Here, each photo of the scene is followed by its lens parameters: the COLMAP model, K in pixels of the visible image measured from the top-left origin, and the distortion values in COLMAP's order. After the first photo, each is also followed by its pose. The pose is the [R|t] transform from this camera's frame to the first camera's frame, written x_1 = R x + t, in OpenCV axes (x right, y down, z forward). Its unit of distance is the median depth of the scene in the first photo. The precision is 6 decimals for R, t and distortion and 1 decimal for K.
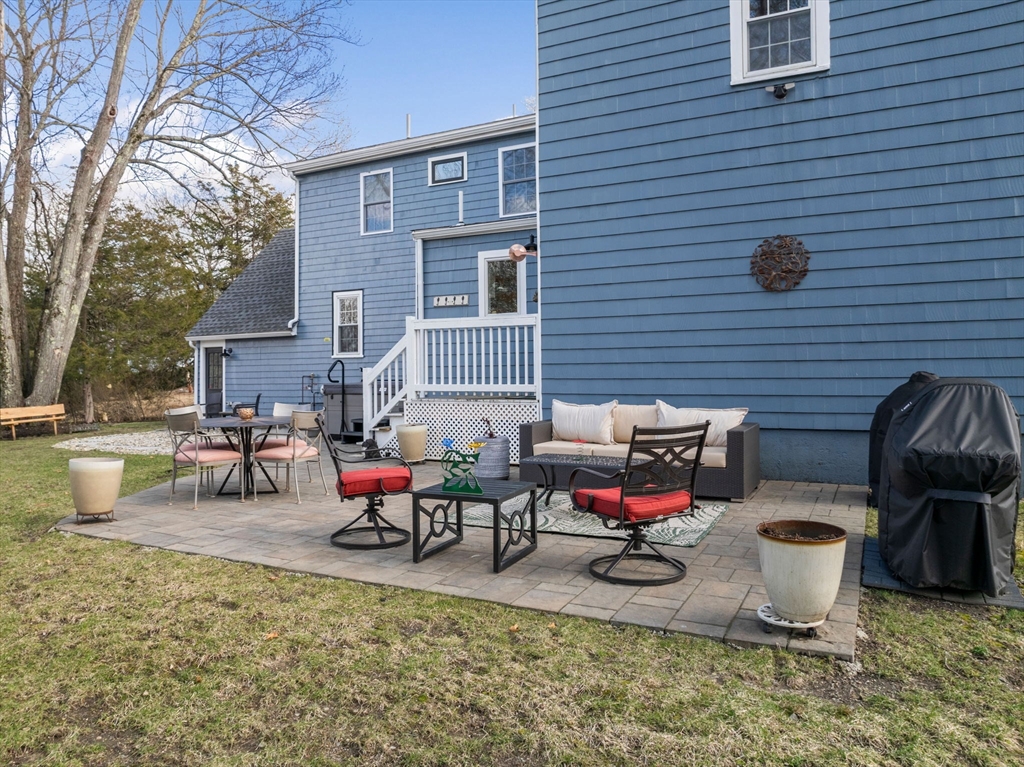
lens RADIAL K [[731.2, 0, 507.9], [0, 731.2, 385.2], [0, 0, 1]] dist [-0.020125, 0.009559]
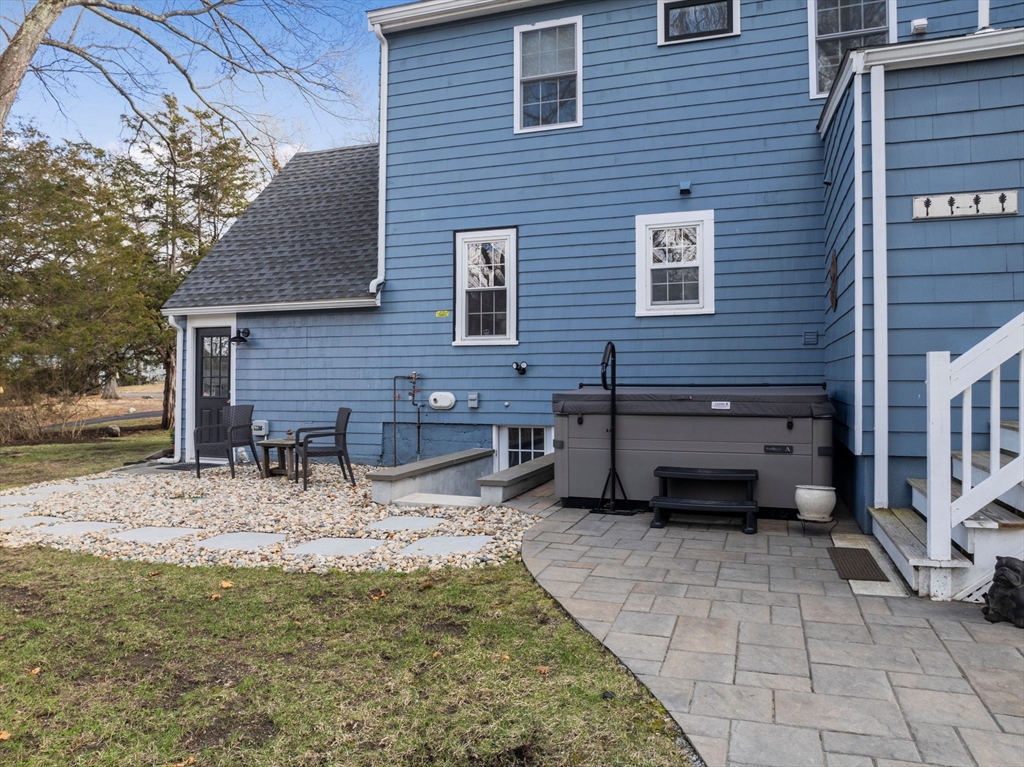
lens RADIAL K [[731.2, 0, 517.6], [0, 731.2, 379.5], [0, 0, 1]] dist [-0.020125, 0.009559]
pose [[0.988047, 0.007444, 0.153972, -0.270369], [-0.005434, 0.999895, -0.013468, -0.002735], [-0.154056, 0.012470, 0.987983, 0.407389]]
